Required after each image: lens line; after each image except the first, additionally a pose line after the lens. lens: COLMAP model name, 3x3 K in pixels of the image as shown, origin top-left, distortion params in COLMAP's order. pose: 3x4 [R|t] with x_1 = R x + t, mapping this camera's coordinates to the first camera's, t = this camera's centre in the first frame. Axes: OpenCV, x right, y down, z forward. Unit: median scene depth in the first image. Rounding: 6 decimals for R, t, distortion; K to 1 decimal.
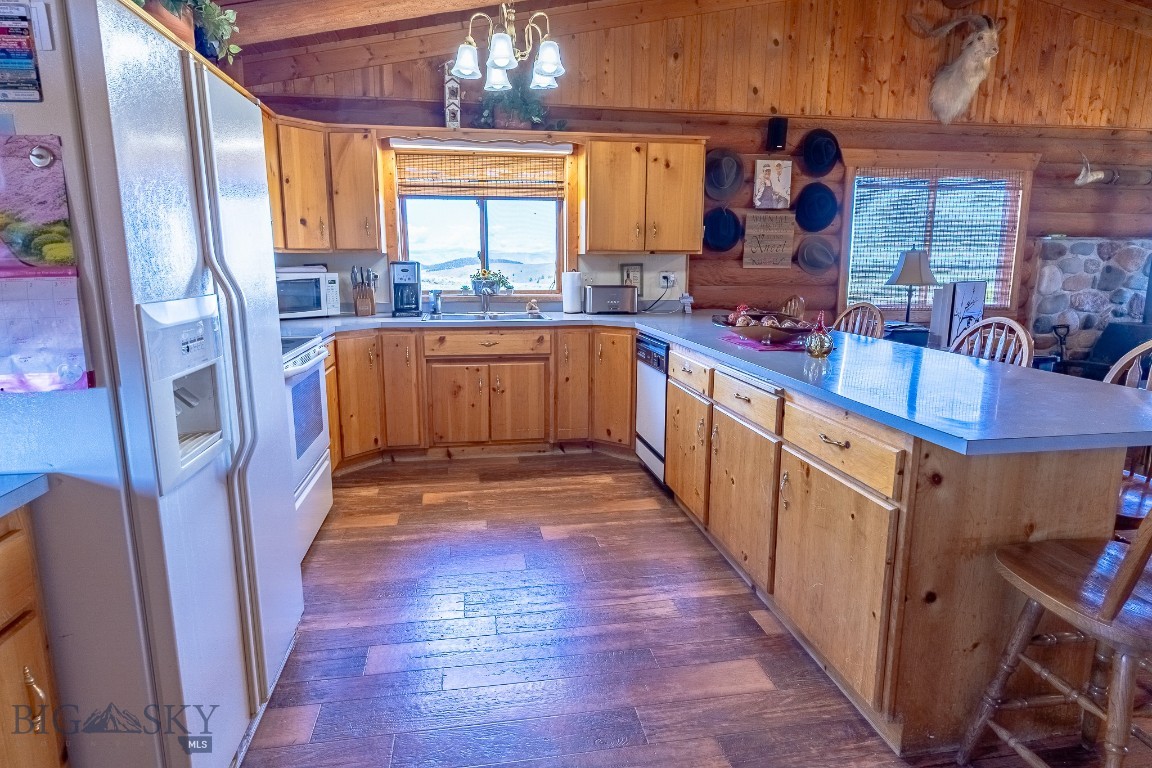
lens RADIAL K [[673.8, 0, 572.8], [0, 673.8, 390.2], [0, 0, 1]] dist [-0.000544, 0.005790]
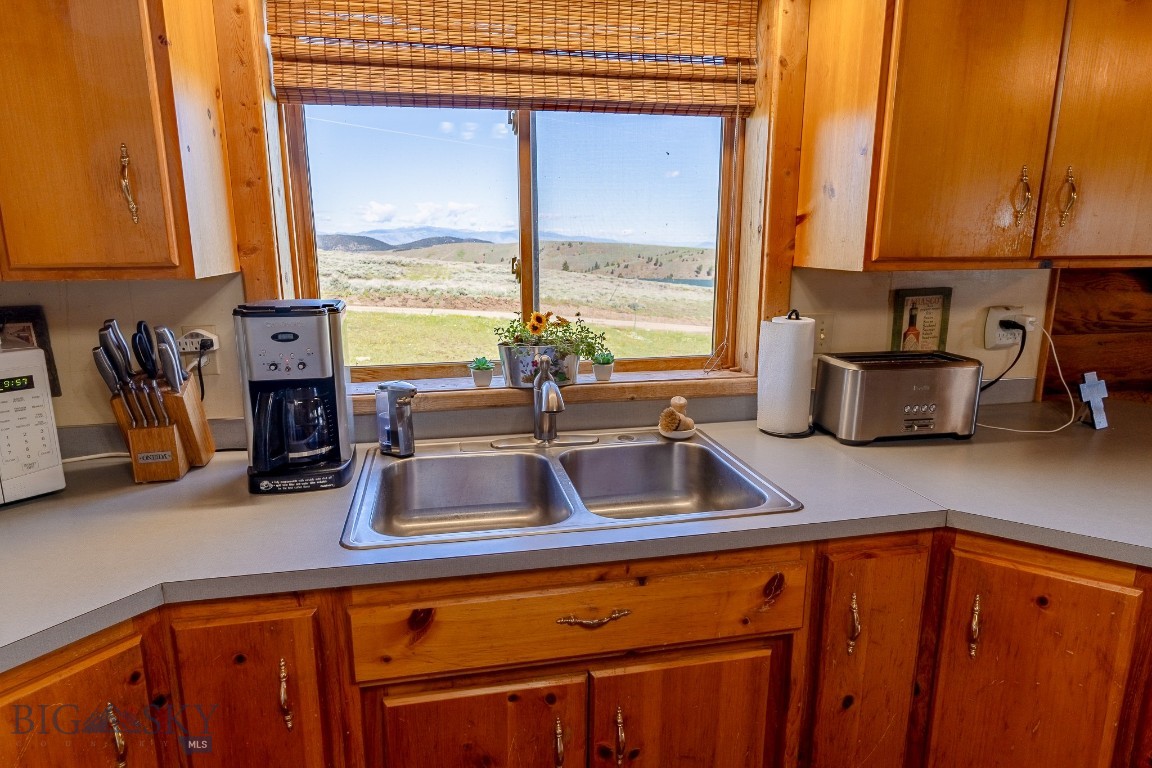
lens RADIAL K [[673.8, 0, 563.5], [0, 673.8, 384.7], [0, 0, 1]] dist [-0.000544, 0.005790]
pose [[0.999446, -0.010591, 0.031556, -0.137030], [0.009844, 0.999670, 0.023738, -0.159469], [-0.031797, -0.023414, 0.999220, 0.693360]]
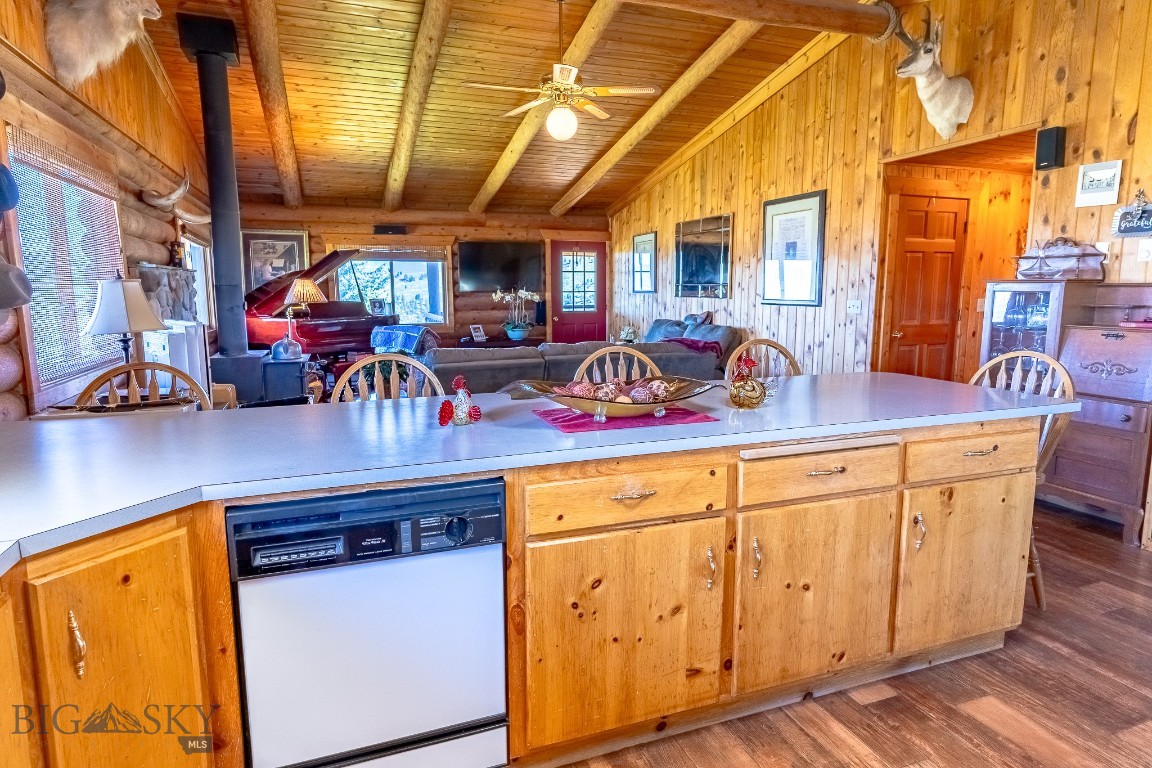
lens RADIAL K [[673.8, 0, 569.5], [0, 673.8, 365.2], [0, 0, 1]] dist [-0.000544, 0.005790]
pose [[-0.208058, -0.114673, 0.971371, -0.254786], [0.175442, 0.972623, 0.152398, -0.163786], [-0.962254, 0.202127, -0.182243, 0.819161]]
